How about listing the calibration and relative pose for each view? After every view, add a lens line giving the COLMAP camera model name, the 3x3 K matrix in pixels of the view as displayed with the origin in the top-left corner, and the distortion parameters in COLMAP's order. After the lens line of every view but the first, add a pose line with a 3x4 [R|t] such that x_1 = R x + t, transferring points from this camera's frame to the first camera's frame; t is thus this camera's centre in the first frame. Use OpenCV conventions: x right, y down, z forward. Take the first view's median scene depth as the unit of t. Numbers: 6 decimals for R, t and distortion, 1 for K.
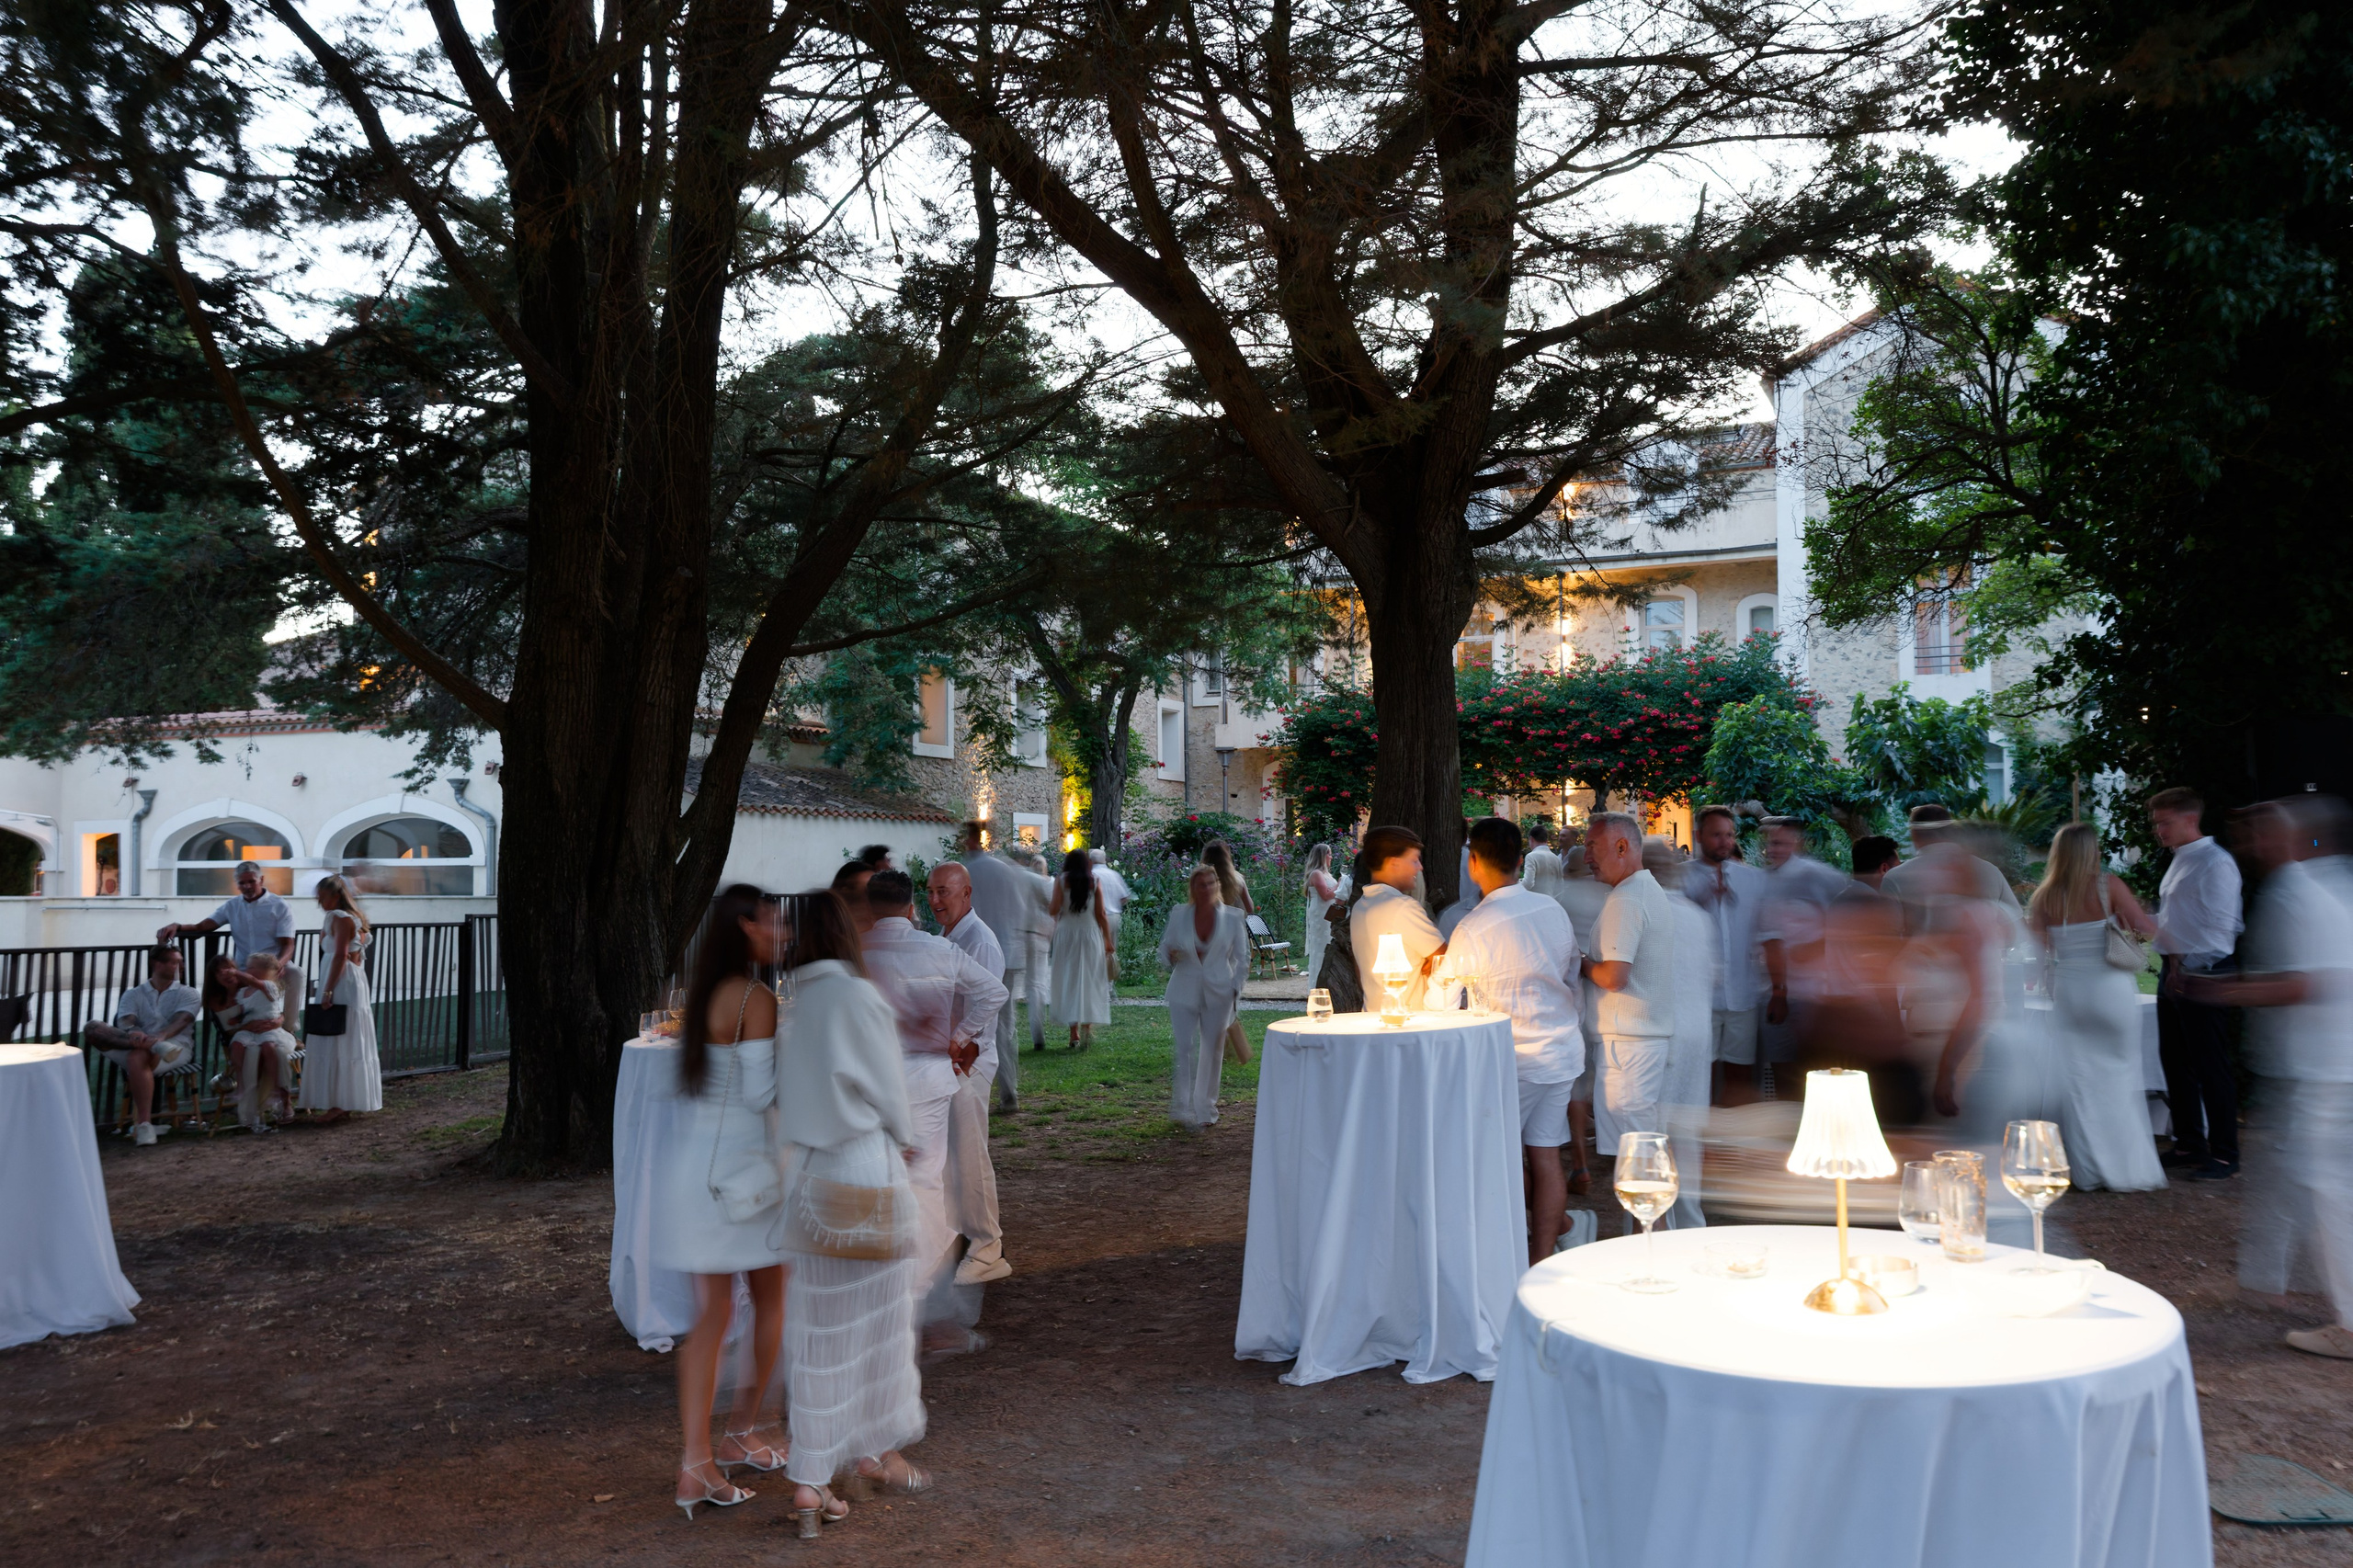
lens RADIAL K [[1814.8, 0, 1176.5], [0, 1814.8, 784.0], [0, 0, 1]] dist [0.013187, 0.006434]
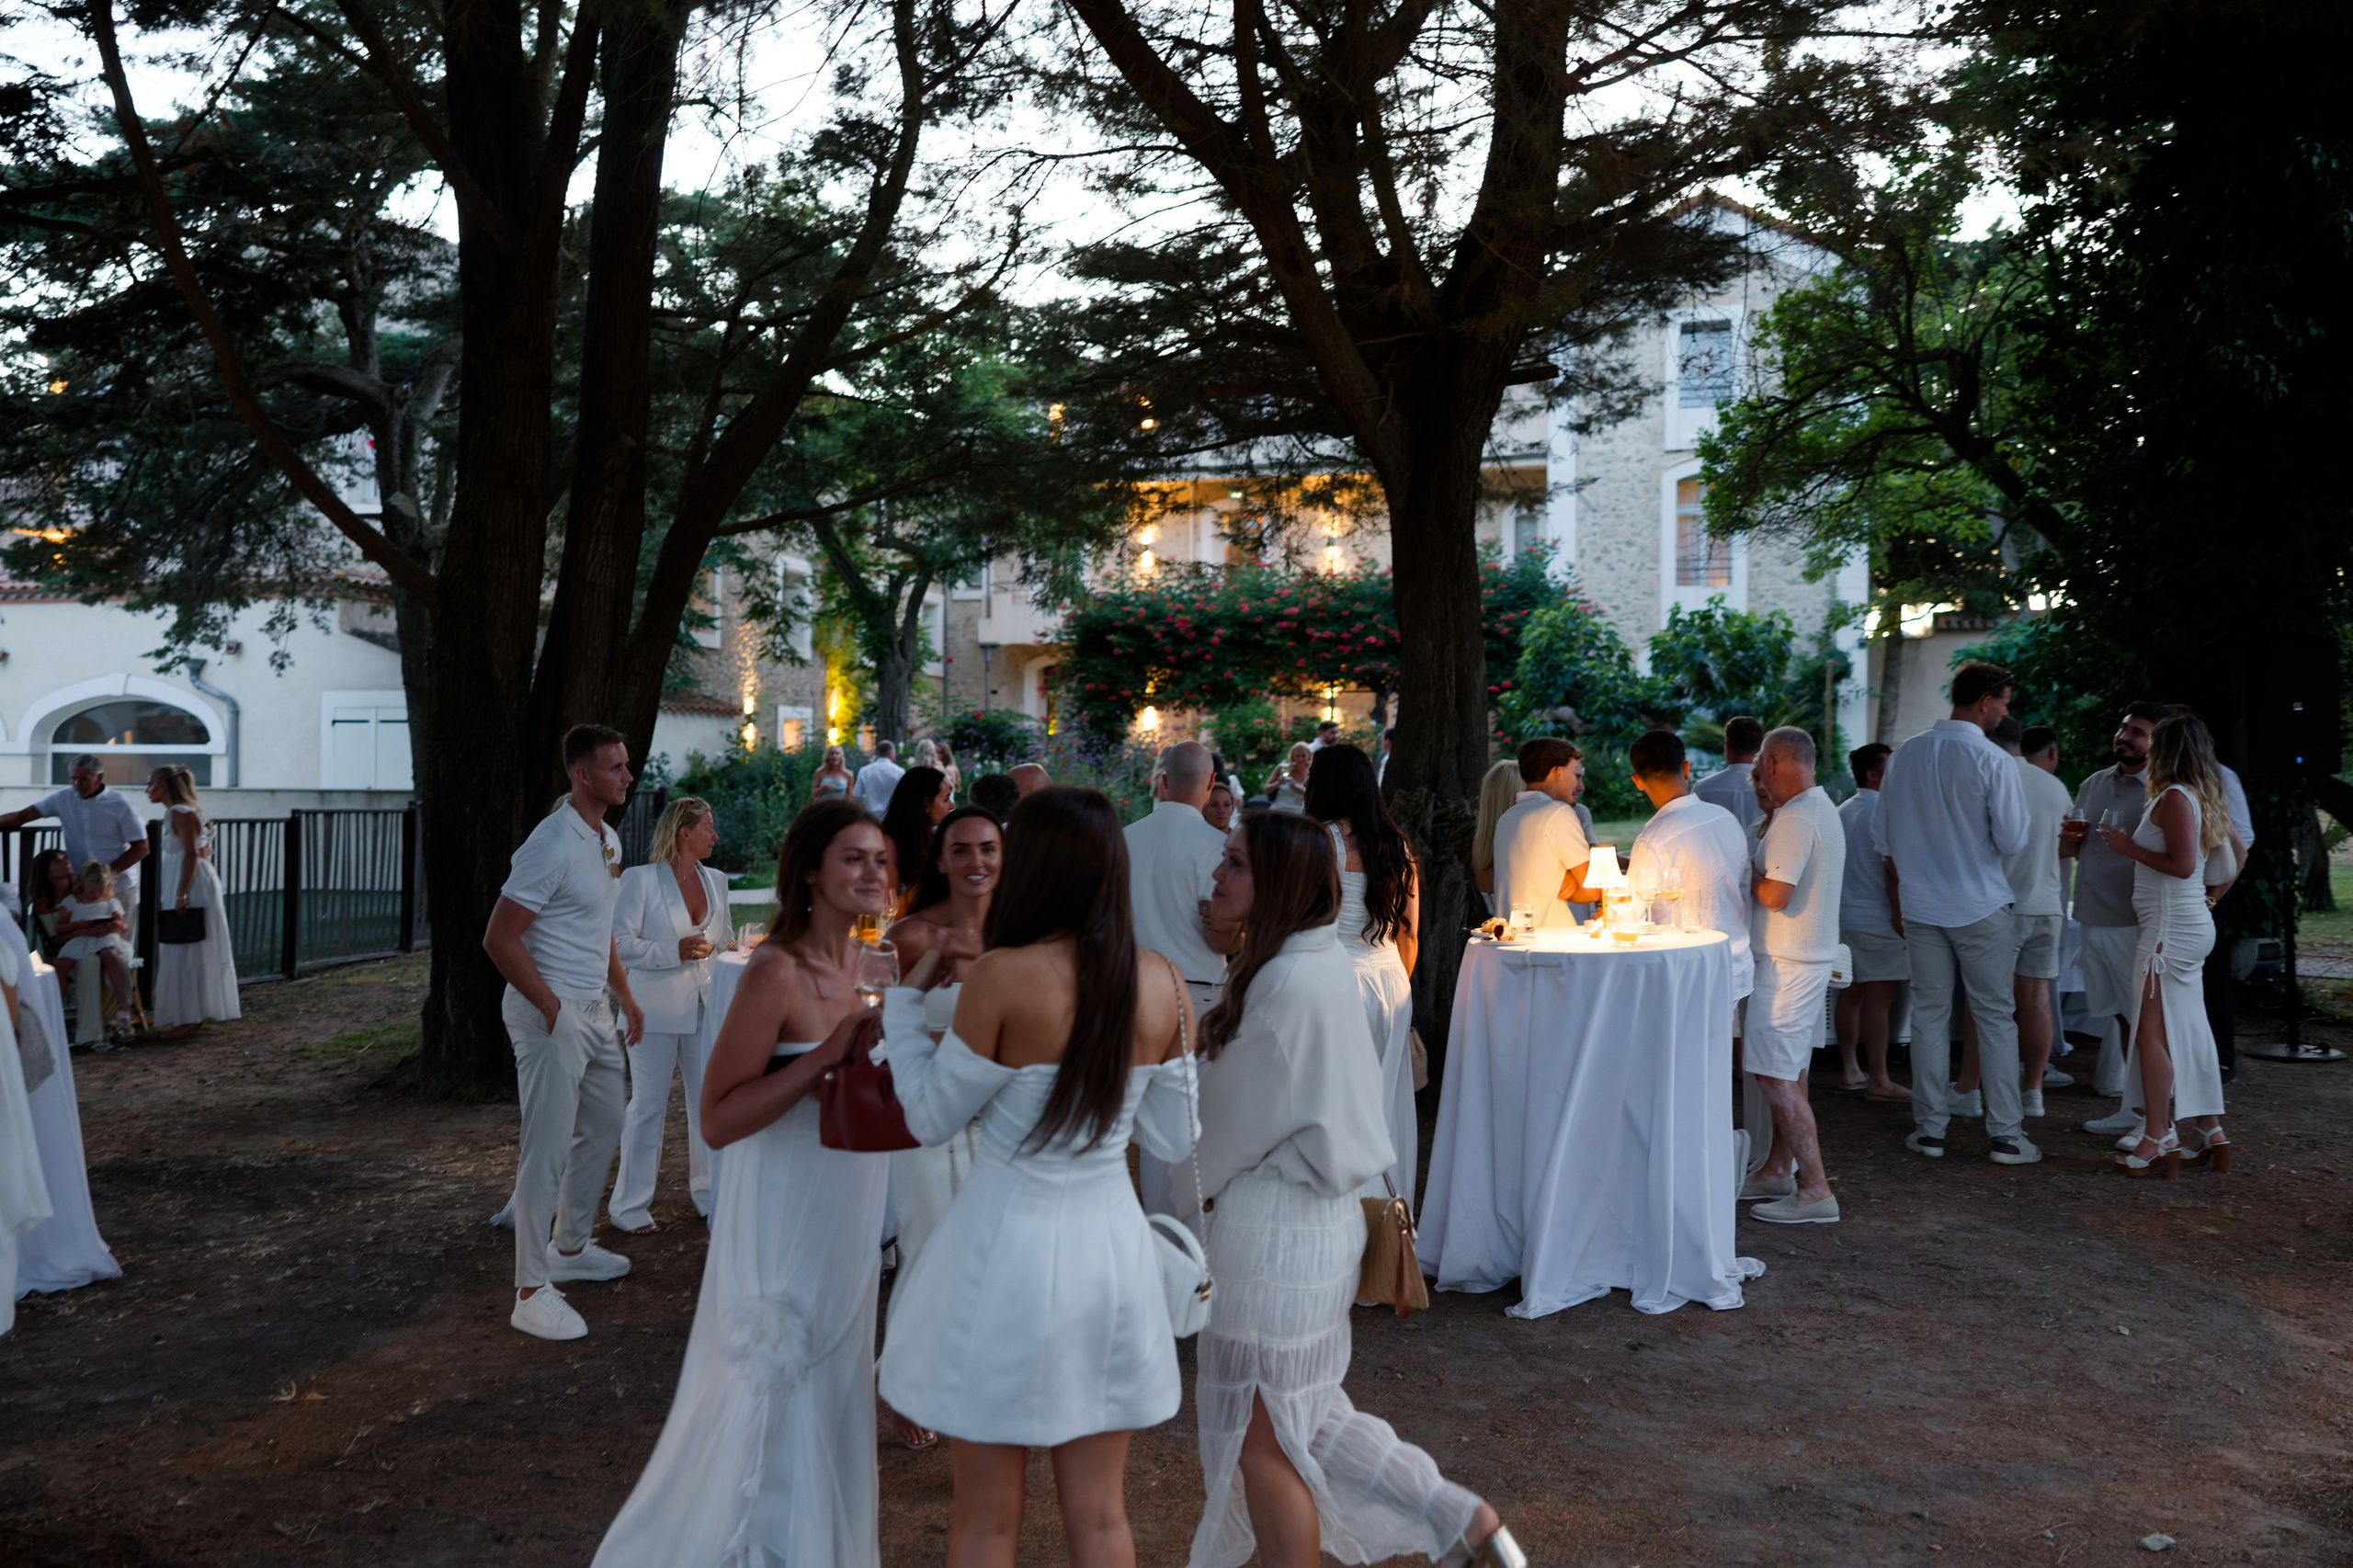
lens RADIAL K [[1835.3, 0, 1124.0], [0, 1835.3, 744.3], [0, 0, 1]] dist [0.007127, 0.009212]
pose [[0.989952, 0.014152, 0.140691, -0.071576], [-0.019032, 0.999261, 0.033403, 0.000408], [-0.140114, -0.035745, 0.989490, 0.021634]]
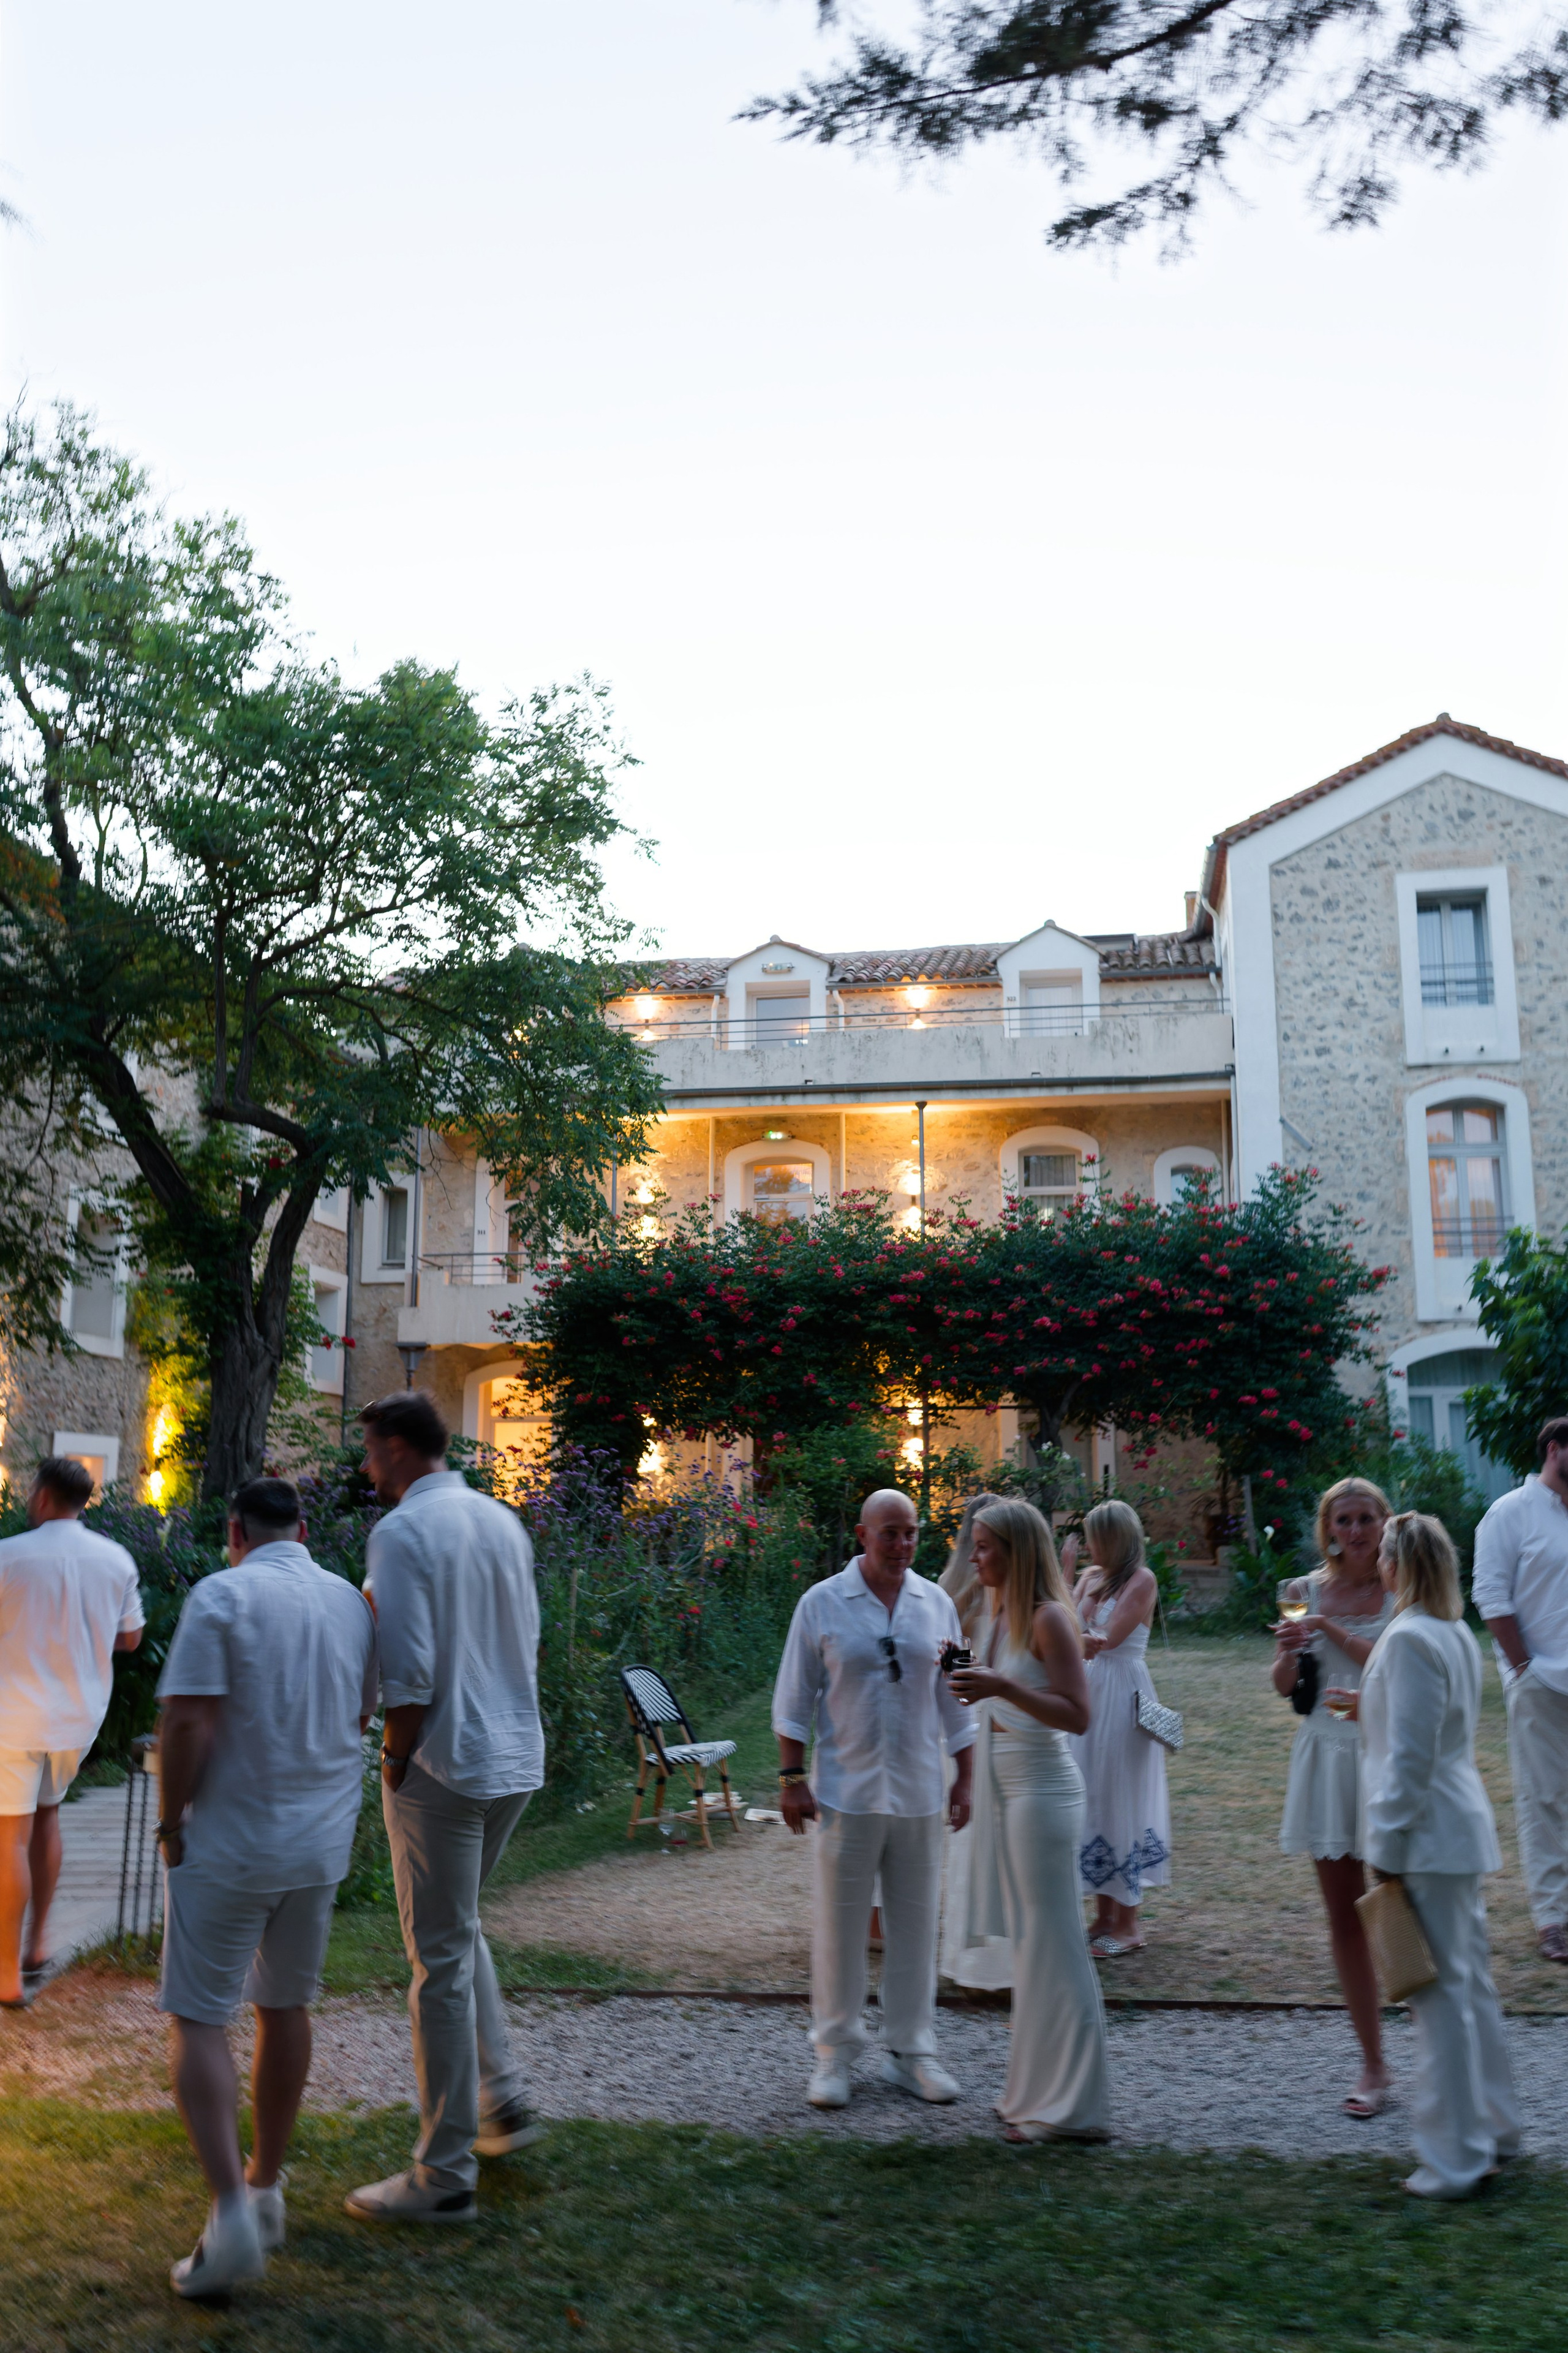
lens RADIAL K [[1814.7, 0, 784.0], [0, 1814.7, 1176.5], [0, 0, 1]] dist [0.013187, 0.006434]
pose [[0.962377, 0.056725, 0.265729, -0.040301], [-0.019069, 0.989654, -0.142201, 0.020859], [-0.271046, 0.131784, 0.953502, 0.595990]]
